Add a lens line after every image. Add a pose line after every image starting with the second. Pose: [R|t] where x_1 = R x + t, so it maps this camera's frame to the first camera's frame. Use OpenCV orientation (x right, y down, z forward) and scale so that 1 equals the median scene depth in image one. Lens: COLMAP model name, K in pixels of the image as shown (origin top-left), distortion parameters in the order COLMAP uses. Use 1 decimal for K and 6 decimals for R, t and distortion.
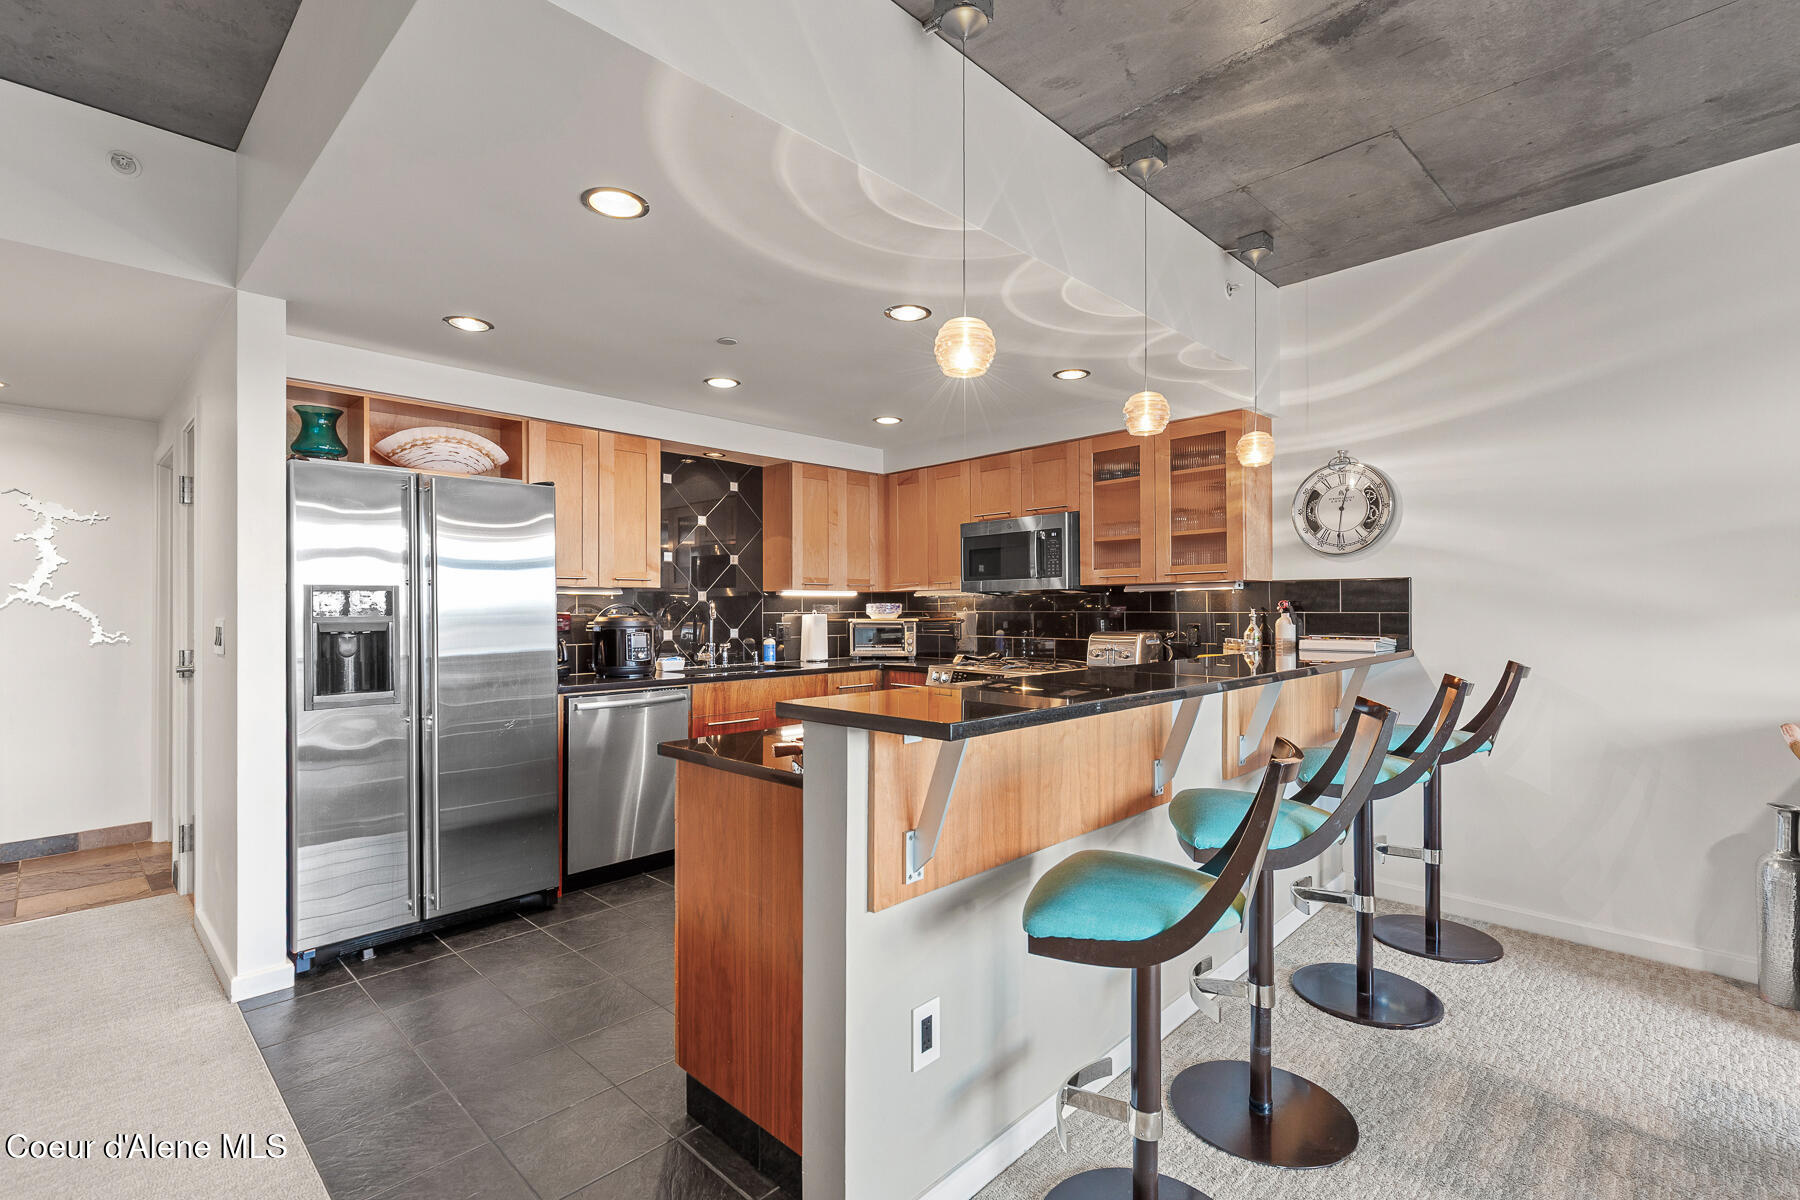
lens RADIAL K [[818.7, 0, 888.1], [0, 818.7, 607.6], [0, 0, 1]] dist [0.002230, 0.000158]
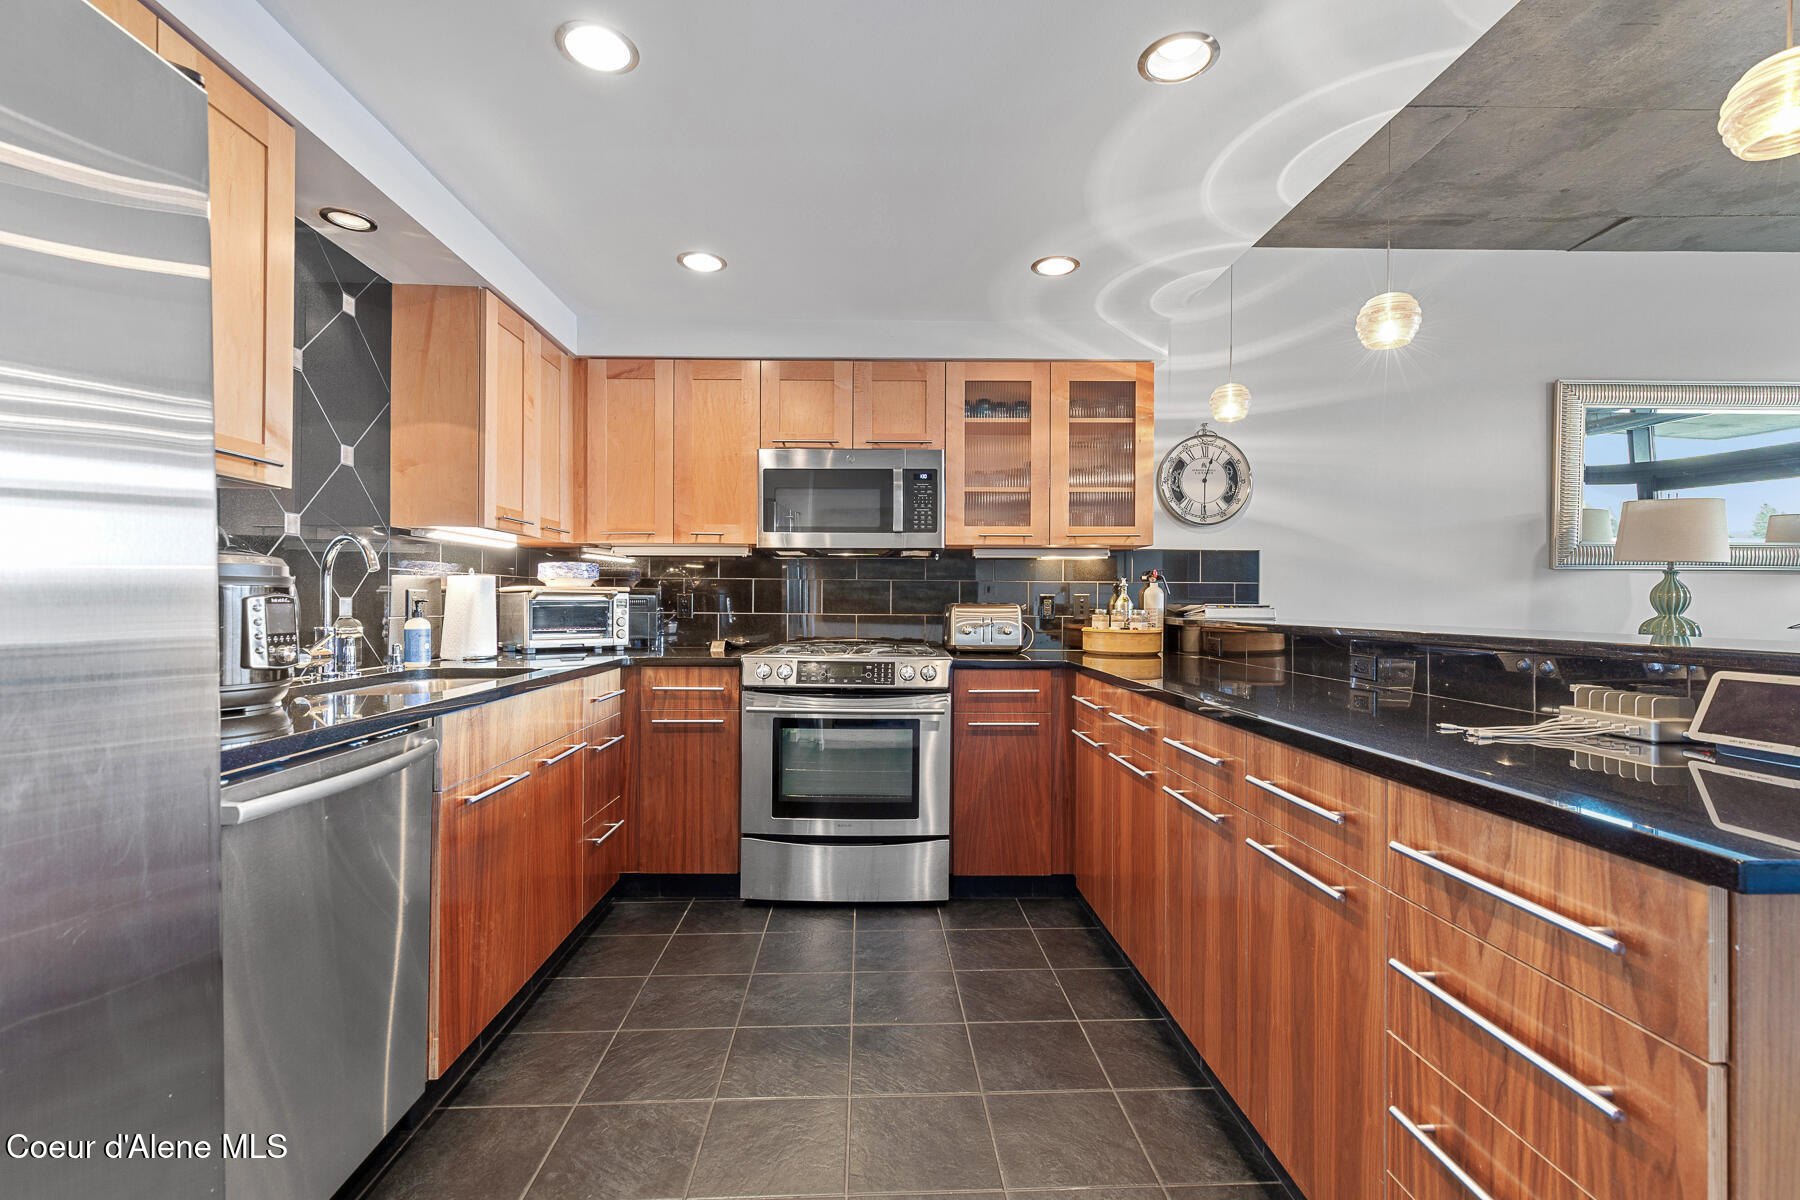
lens RADIAL K [[818.7, 0, 905.5], [0, 818.7, 601.2], [0, 0, 1]] dist [0.002230, 0.000158]
pose [[0.674768, 0.010685, 0.737952, -0.410643], [-0.009314, 0.999939, -0.005962, 0.035134], [-0.737971, -0.002851, 0.674827, 0.544740]]
